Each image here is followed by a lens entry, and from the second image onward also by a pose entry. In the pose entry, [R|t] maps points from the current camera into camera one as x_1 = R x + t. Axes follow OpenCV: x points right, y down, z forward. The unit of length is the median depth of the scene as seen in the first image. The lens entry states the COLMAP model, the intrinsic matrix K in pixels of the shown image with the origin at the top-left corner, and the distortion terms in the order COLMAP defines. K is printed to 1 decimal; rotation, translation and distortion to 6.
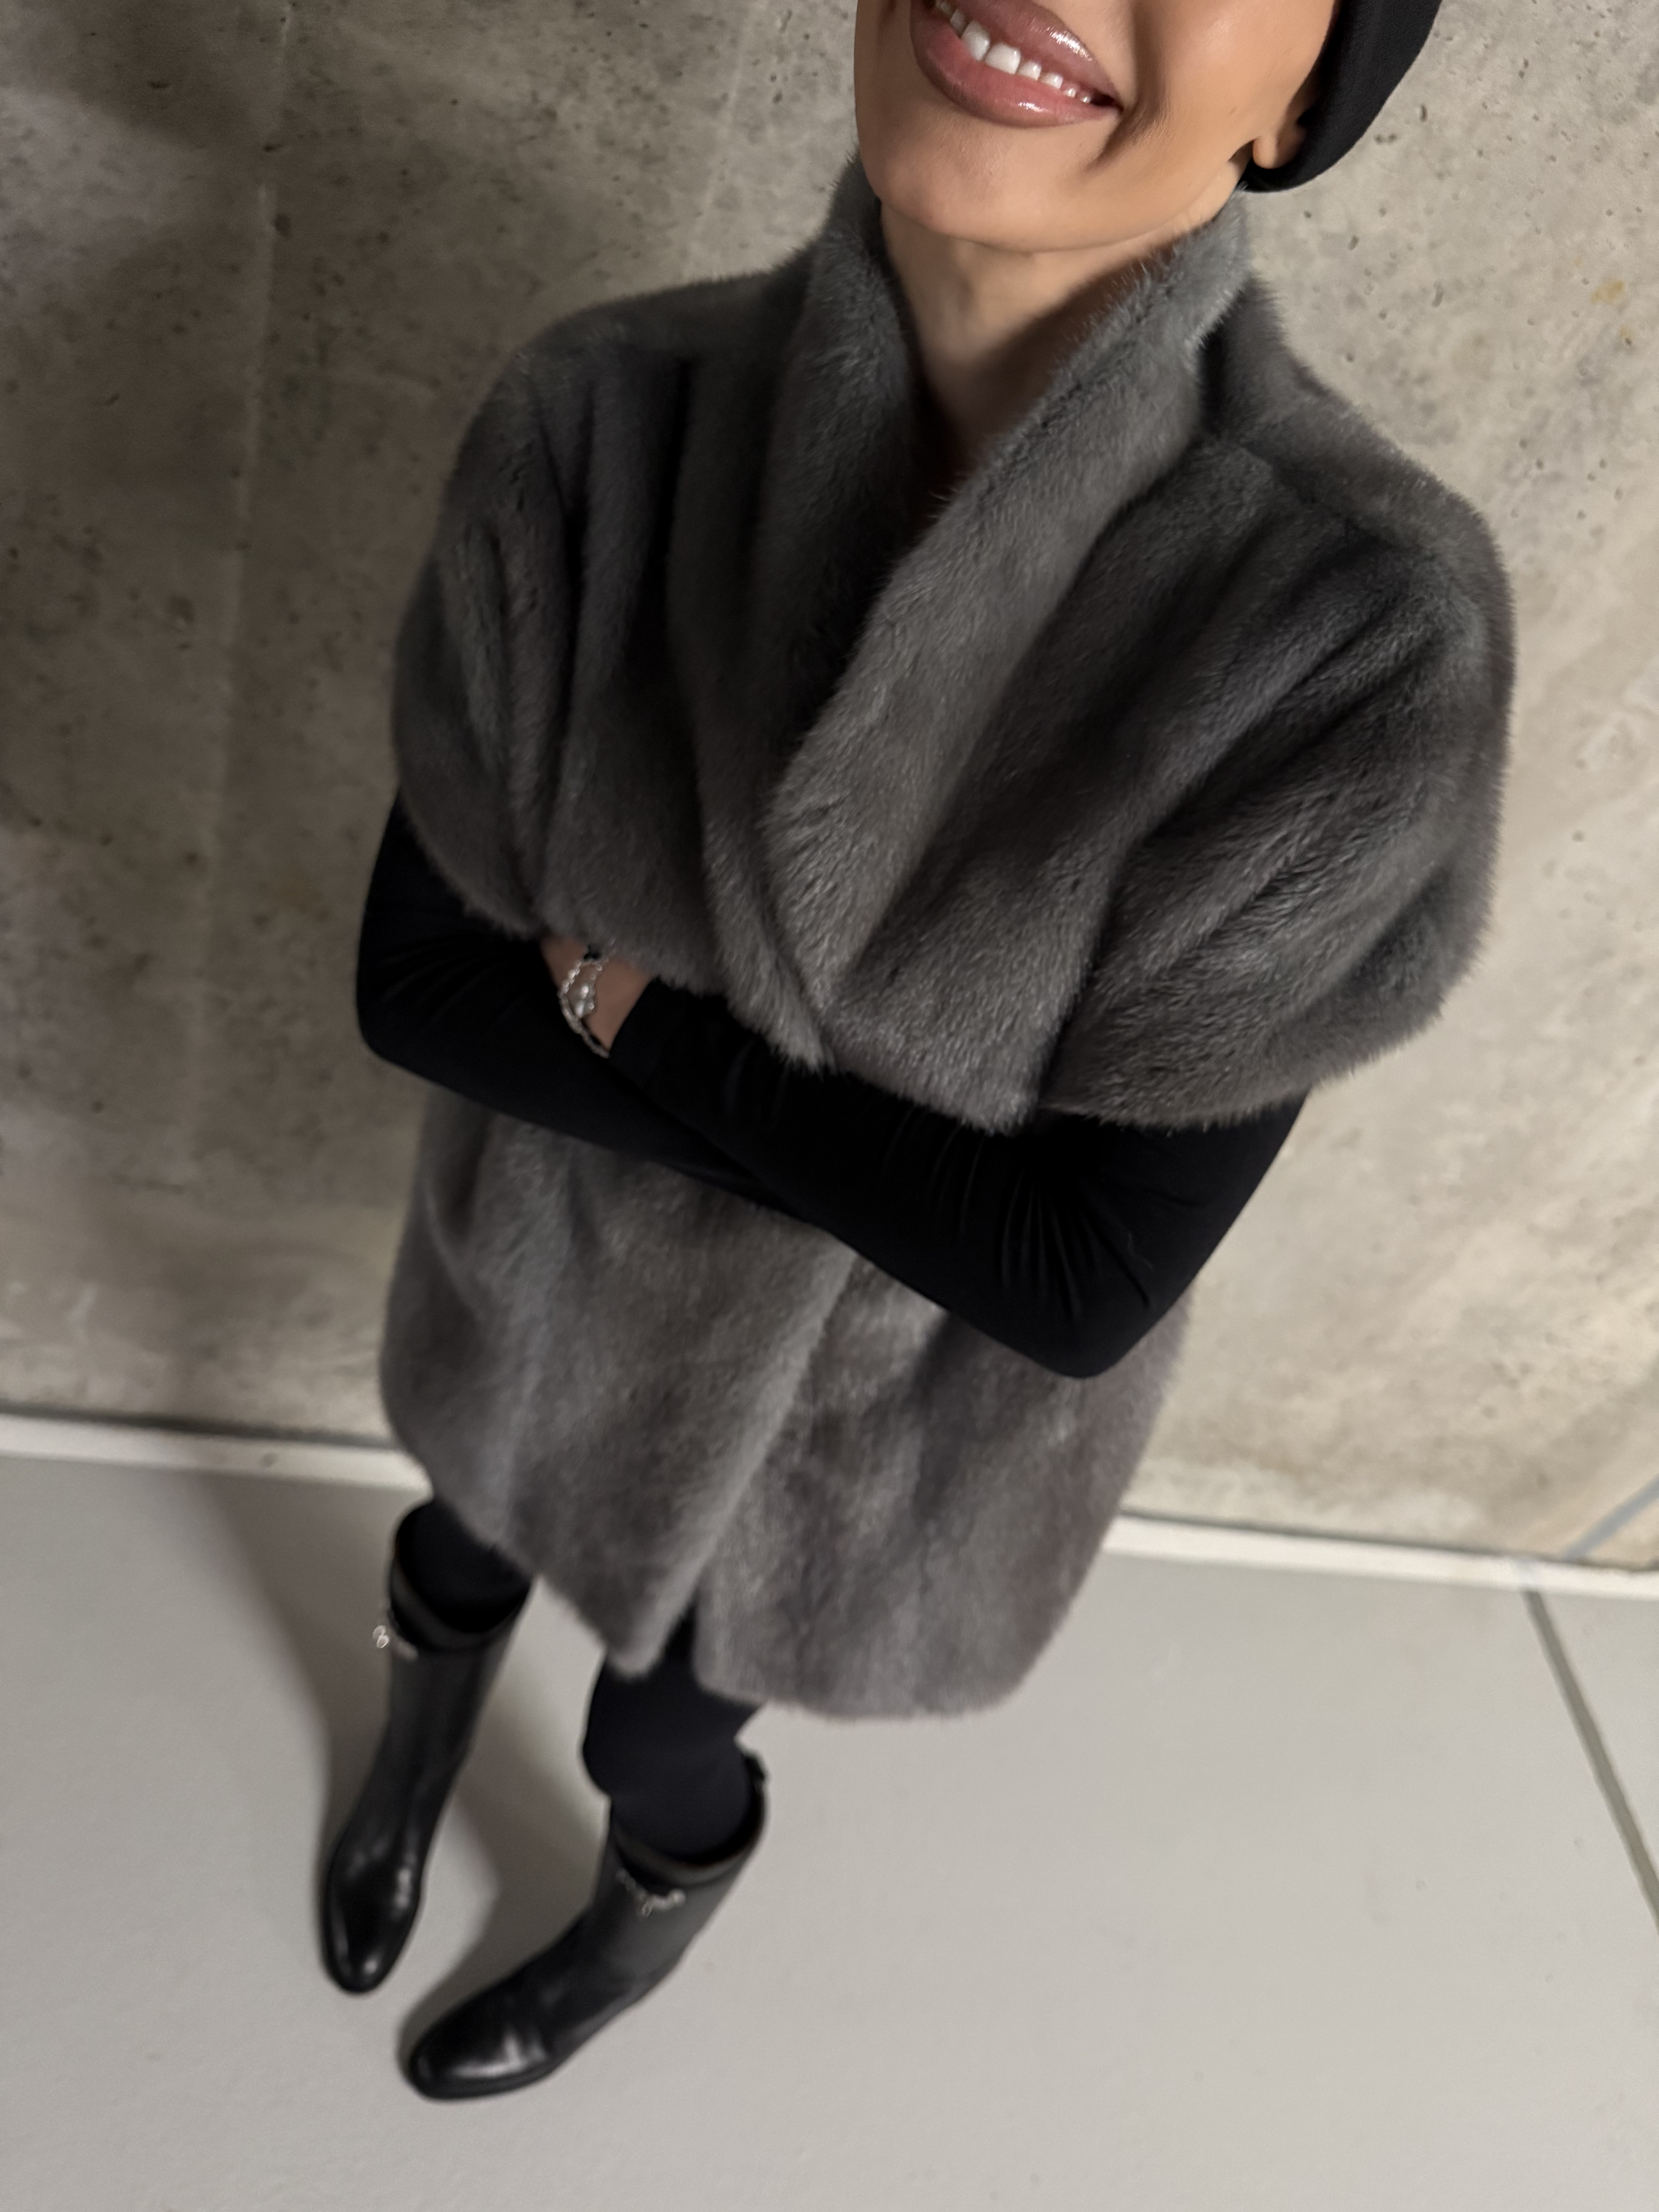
lens RADIAL K [[1573.5, 0, 837.0], [0, 1573.5, 1084.7], [0, 0, 1]] dist [0.005549, -0.021647]
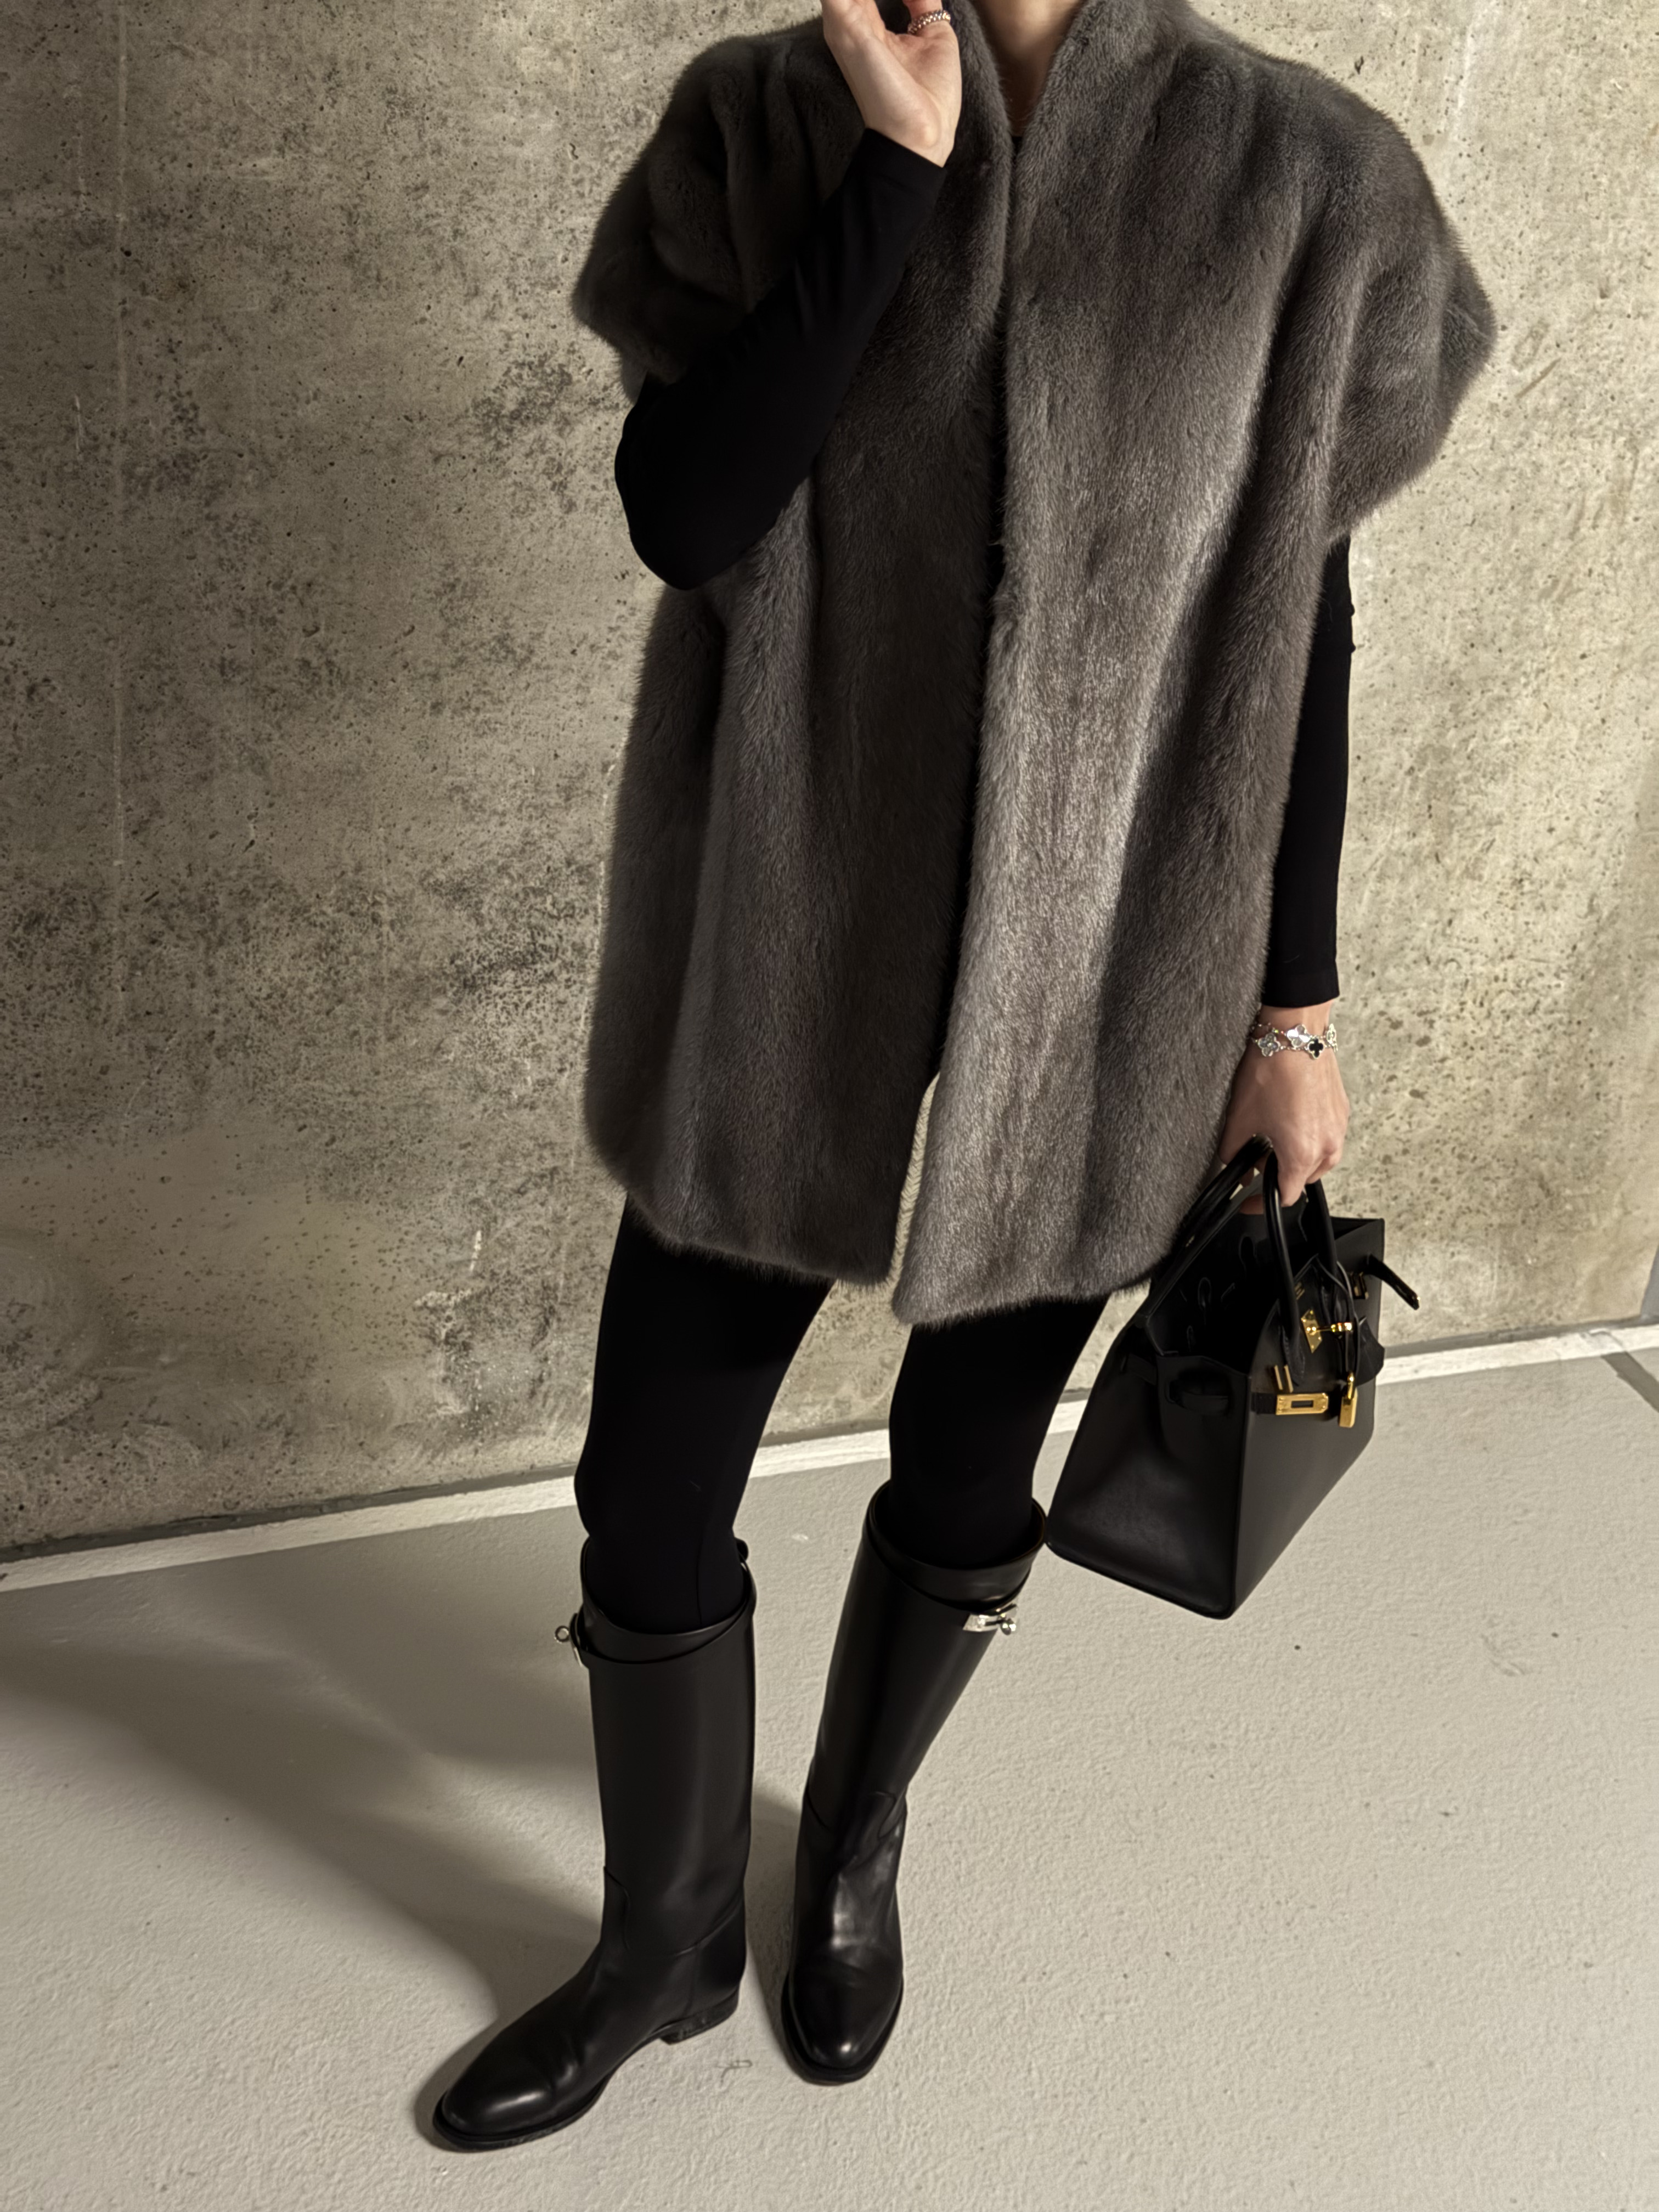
lens RADIAL K [[3075.8, 0, 831.3], [0, 3075.8, 1104.5], [0, 0, 1]] dist [0.103876, 0.000000]
pose [[0.933591, -0.333547, 0.130978, -0.156321], [0.353312, 0.917821, -0.181039, 0.757906], [-0.059830, 0.215292, 0.974715, -1.037294]]
